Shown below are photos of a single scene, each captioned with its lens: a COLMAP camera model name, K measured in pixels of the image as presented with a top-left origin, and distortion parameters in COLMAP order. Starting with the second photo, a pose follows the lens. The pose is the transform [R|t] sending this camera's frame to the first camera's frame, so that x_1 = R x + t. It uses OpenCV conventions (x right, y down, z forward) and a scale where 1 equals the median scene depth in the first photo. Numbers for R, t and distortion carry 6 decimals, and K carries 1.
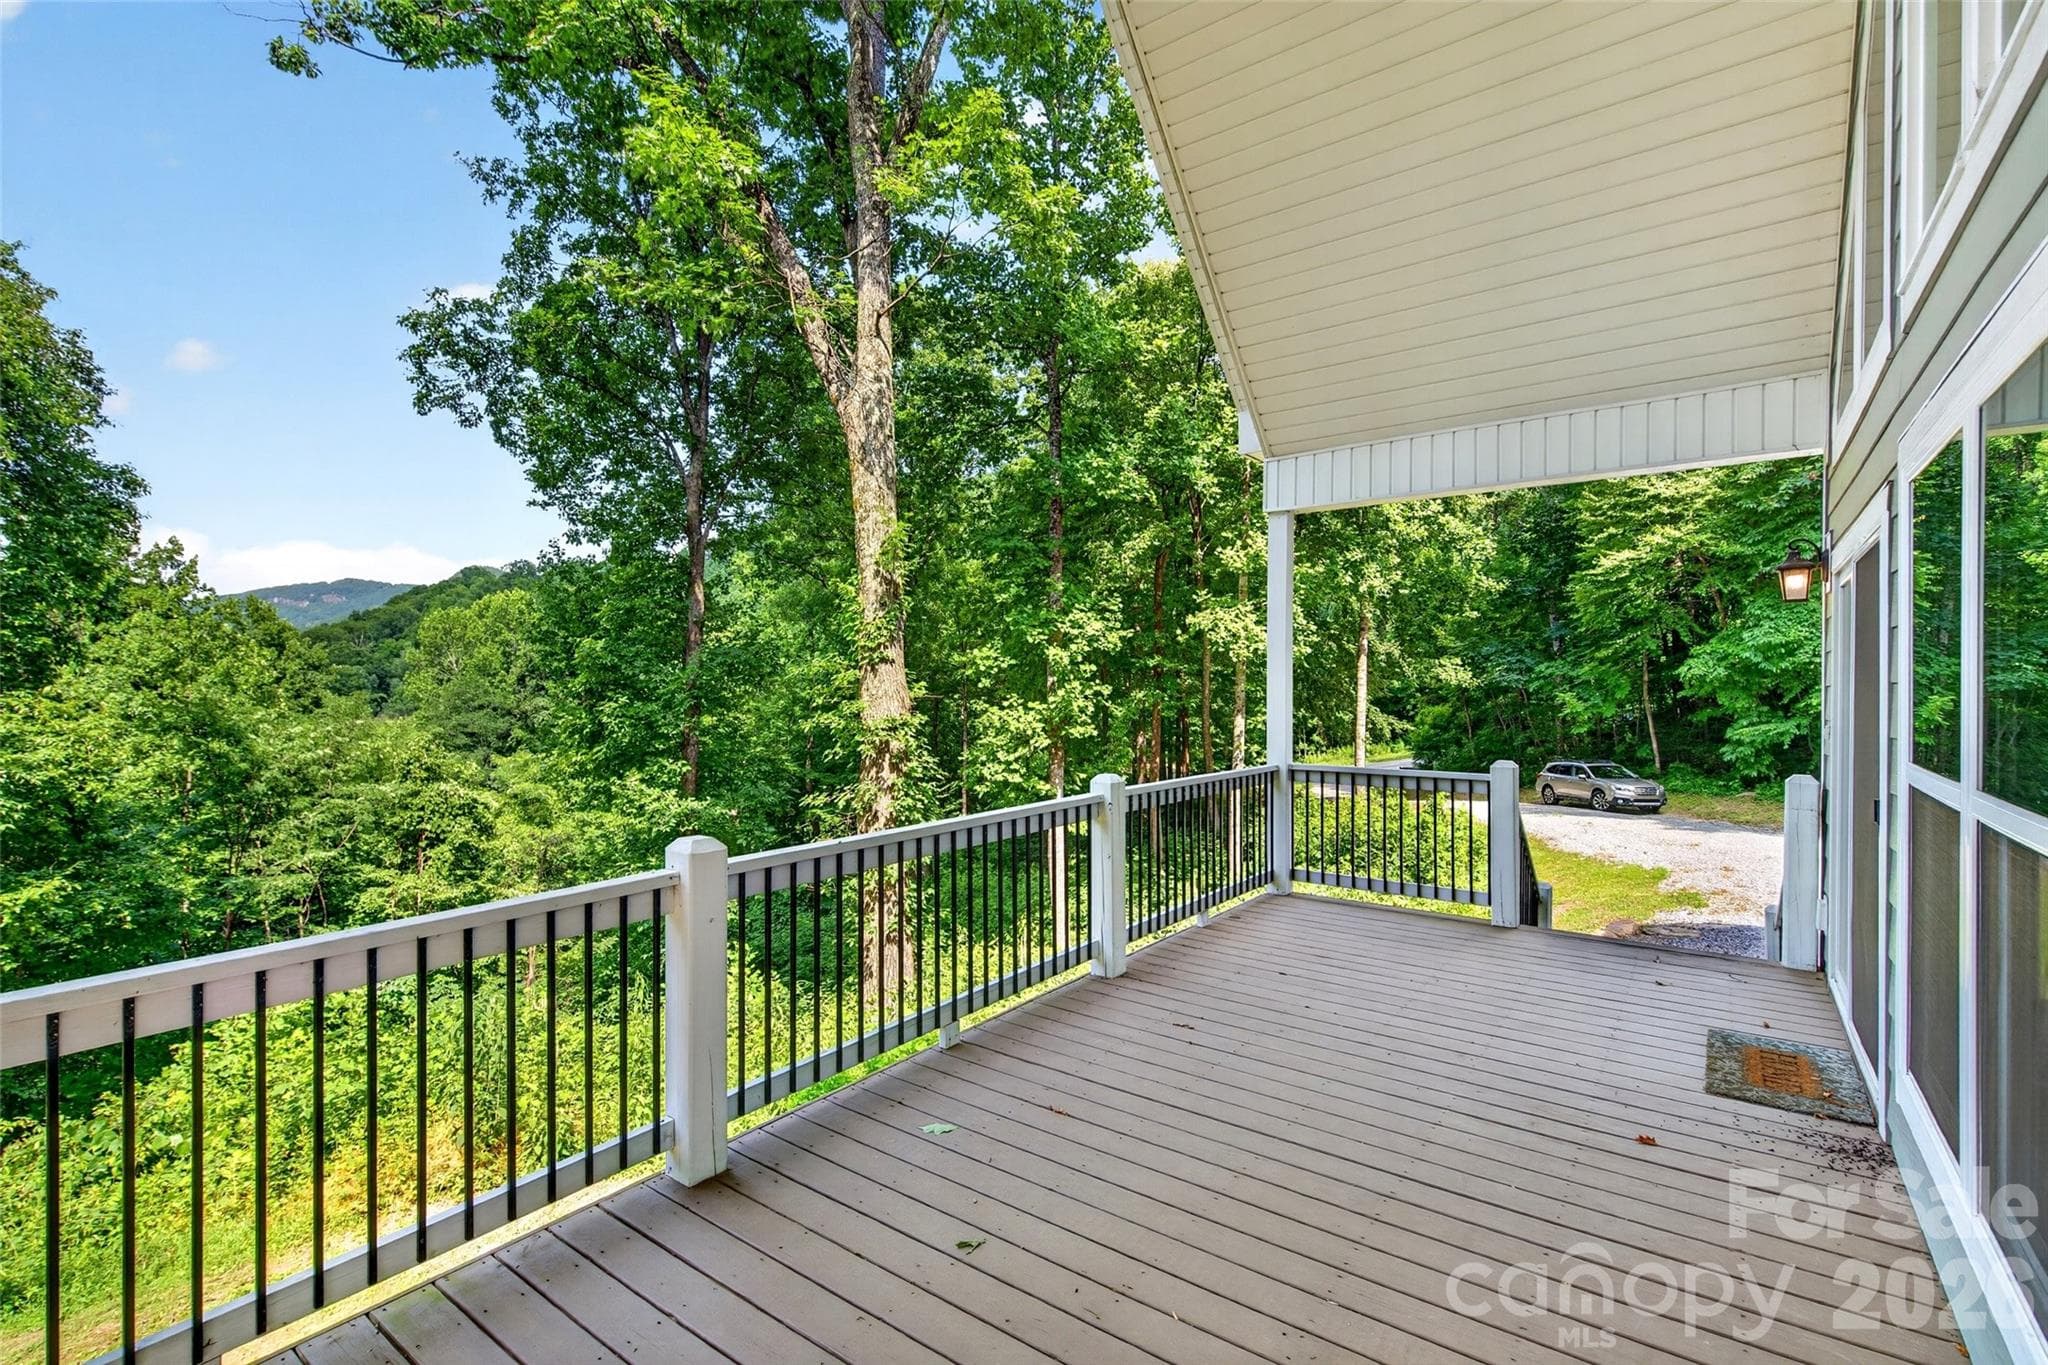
lens RADIAL K [[918.4, 0, 1026.8], [0, 918.4, 728.6], [0, 0, 1]] dist [0.001206, 0.000123]
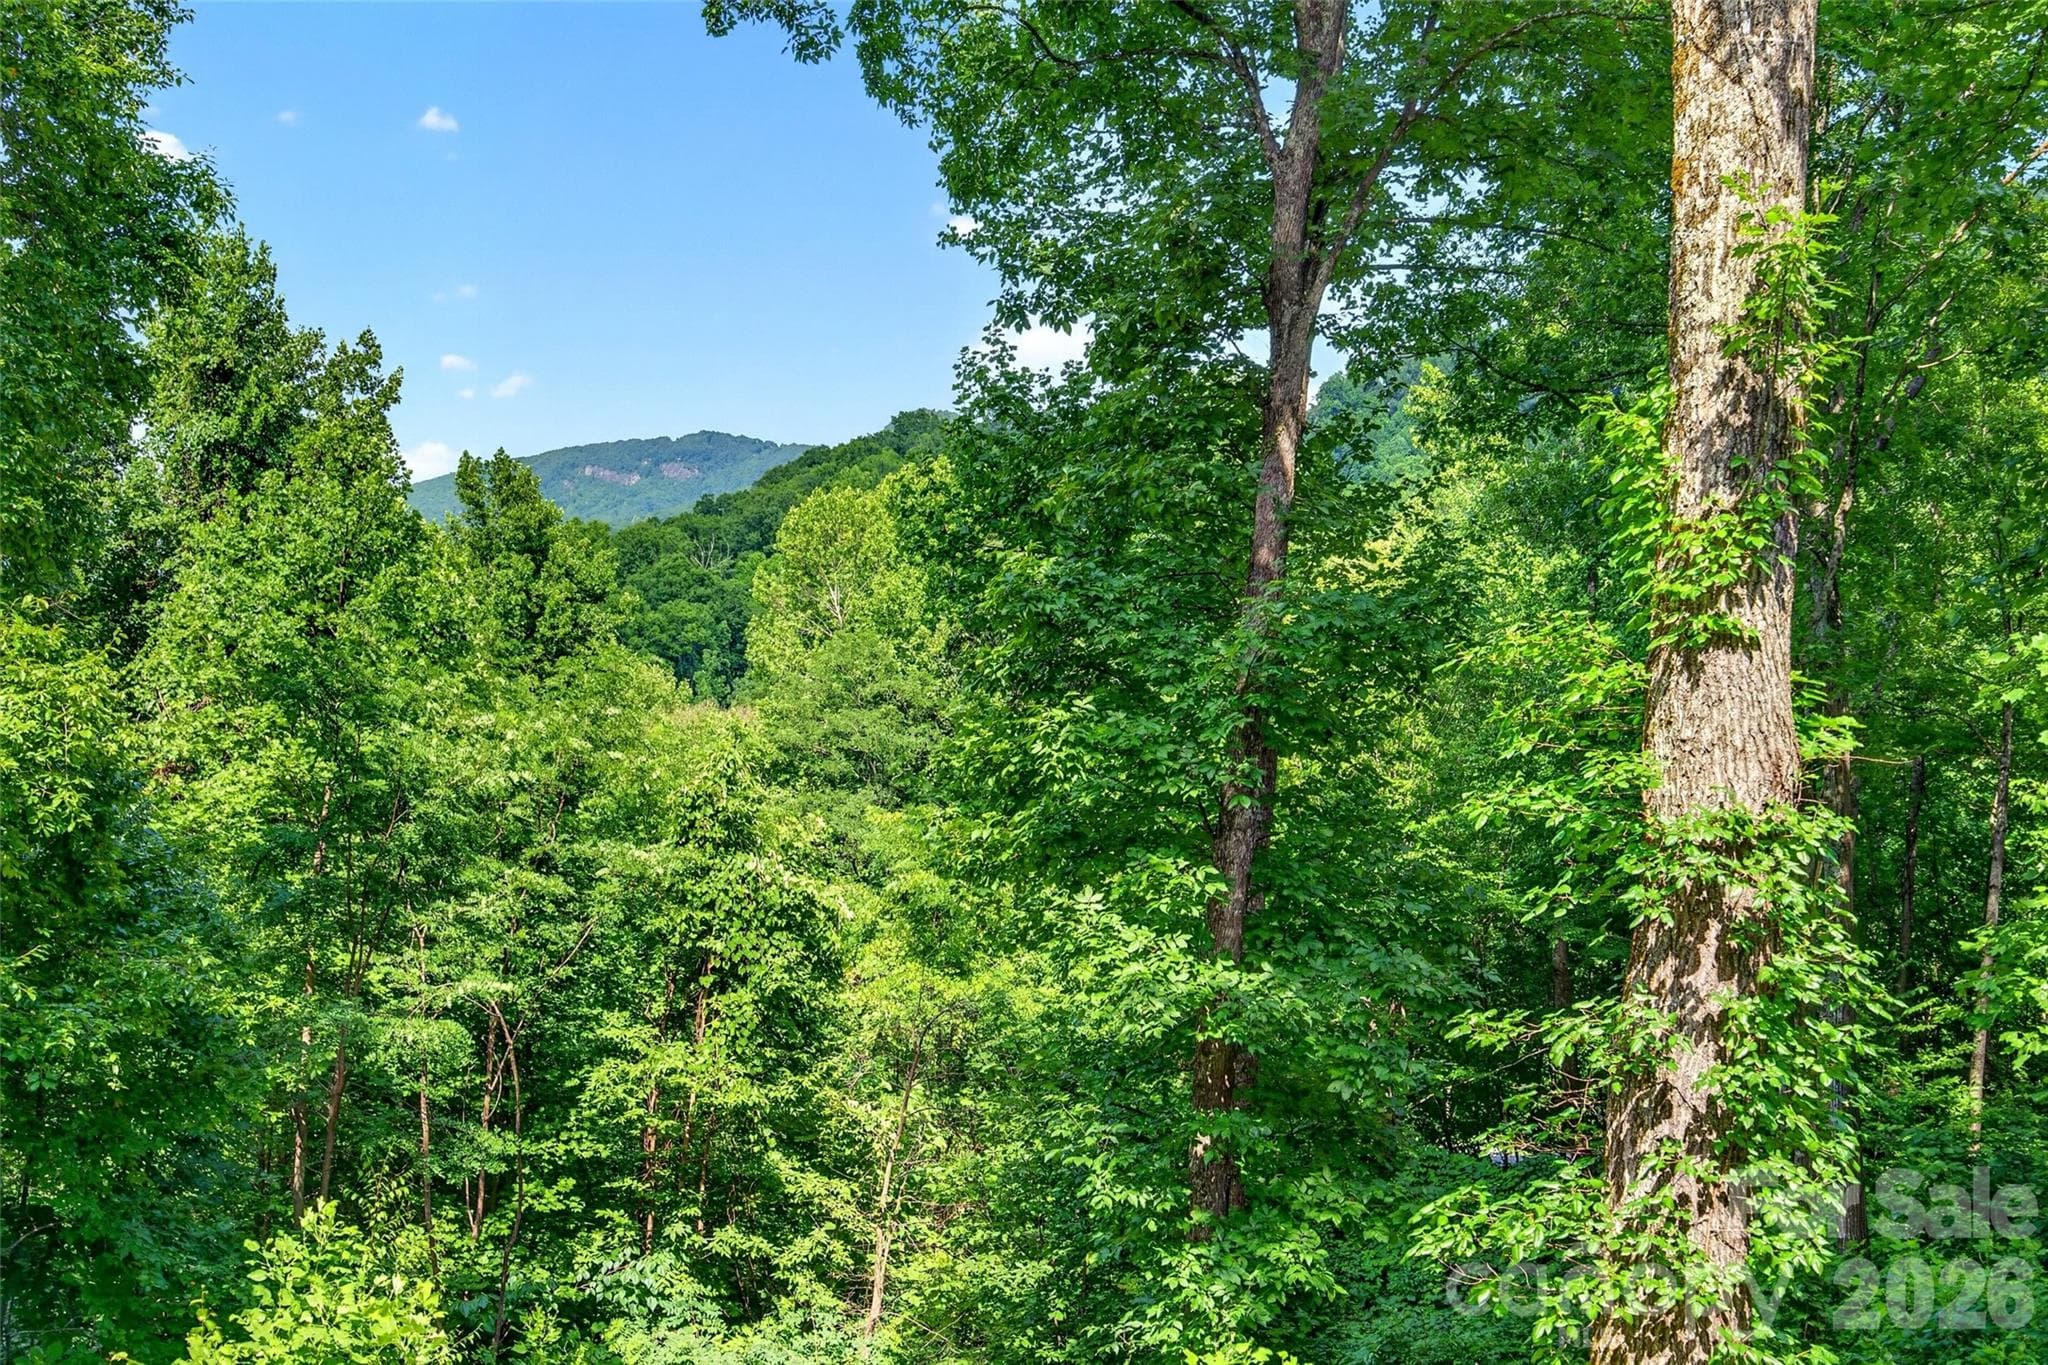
lens RADIAL K [[2186.6, 0, 1018.8], [0, 2186.6, 717.1], [0, 0, 1]] dist [0.029953, -0.009713]
pose [[0.878626, 0.075057, -0.471575, -0.002550], [-0.094366, 0.995386, -0.017392, -0.005374], [0.468094, 0.059782, 0.881654, 0.115046]]
